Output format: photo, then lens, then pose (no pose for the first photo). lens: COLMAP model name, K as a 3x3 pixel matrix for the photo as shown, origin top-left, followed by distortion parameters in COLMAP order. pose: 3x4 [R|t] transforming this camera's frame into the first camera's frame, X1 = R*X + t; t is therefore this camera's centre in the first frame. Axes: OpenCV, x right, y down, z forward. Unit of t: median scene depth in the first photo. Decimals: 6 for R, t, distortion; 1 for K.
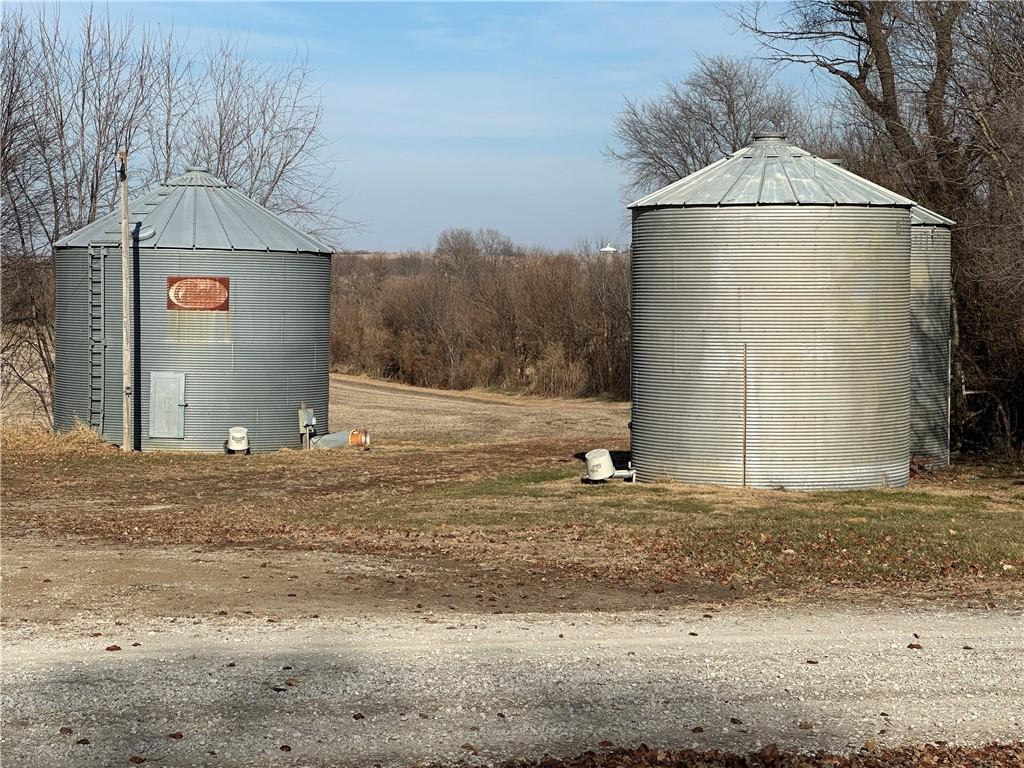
lens RADIAL K [[2385.7, 0, 512.3], [0, 2385.7, 383.8], [0, 0, 1]] dist [0.066670, 0.000000]
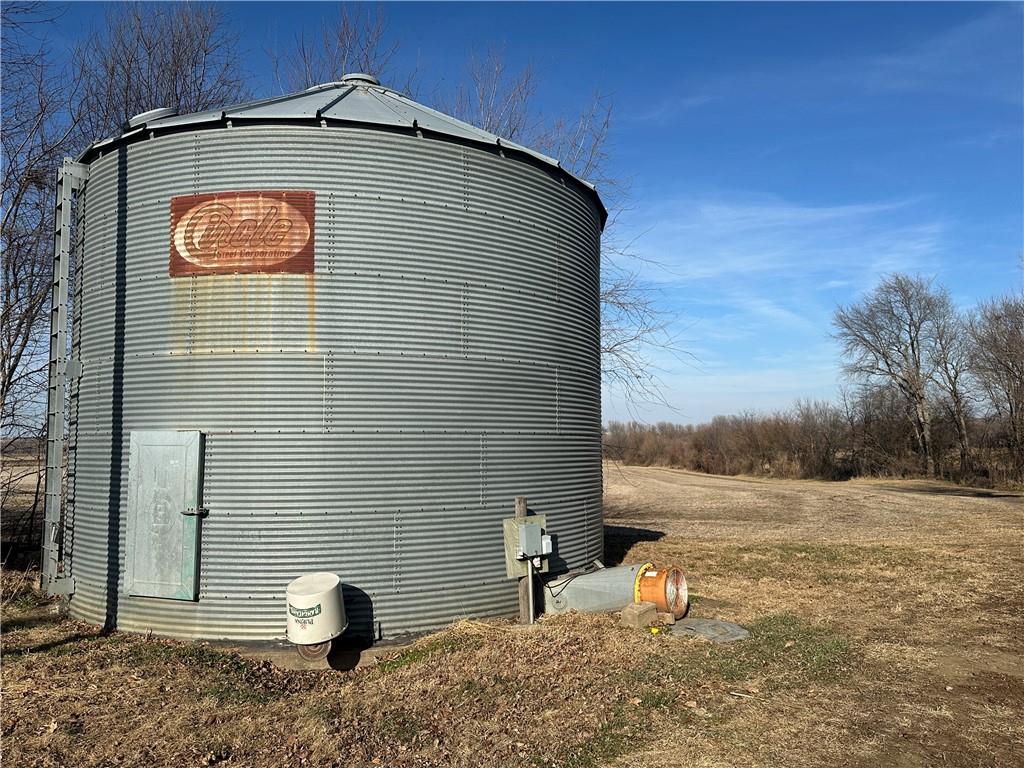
lens RADIAL K [[766.8, 0, 510.9], [0, 766.8, 380.1], [0, 0, 1]] dist [0.082286, 0.000617]
pose [[0.959781, -0.047381, -0.276724, -0.050530], [0.013084, 0.992134, -0.124496, 0.003716], [0.280446, 0.115869, 0.952851, 0.864377]]
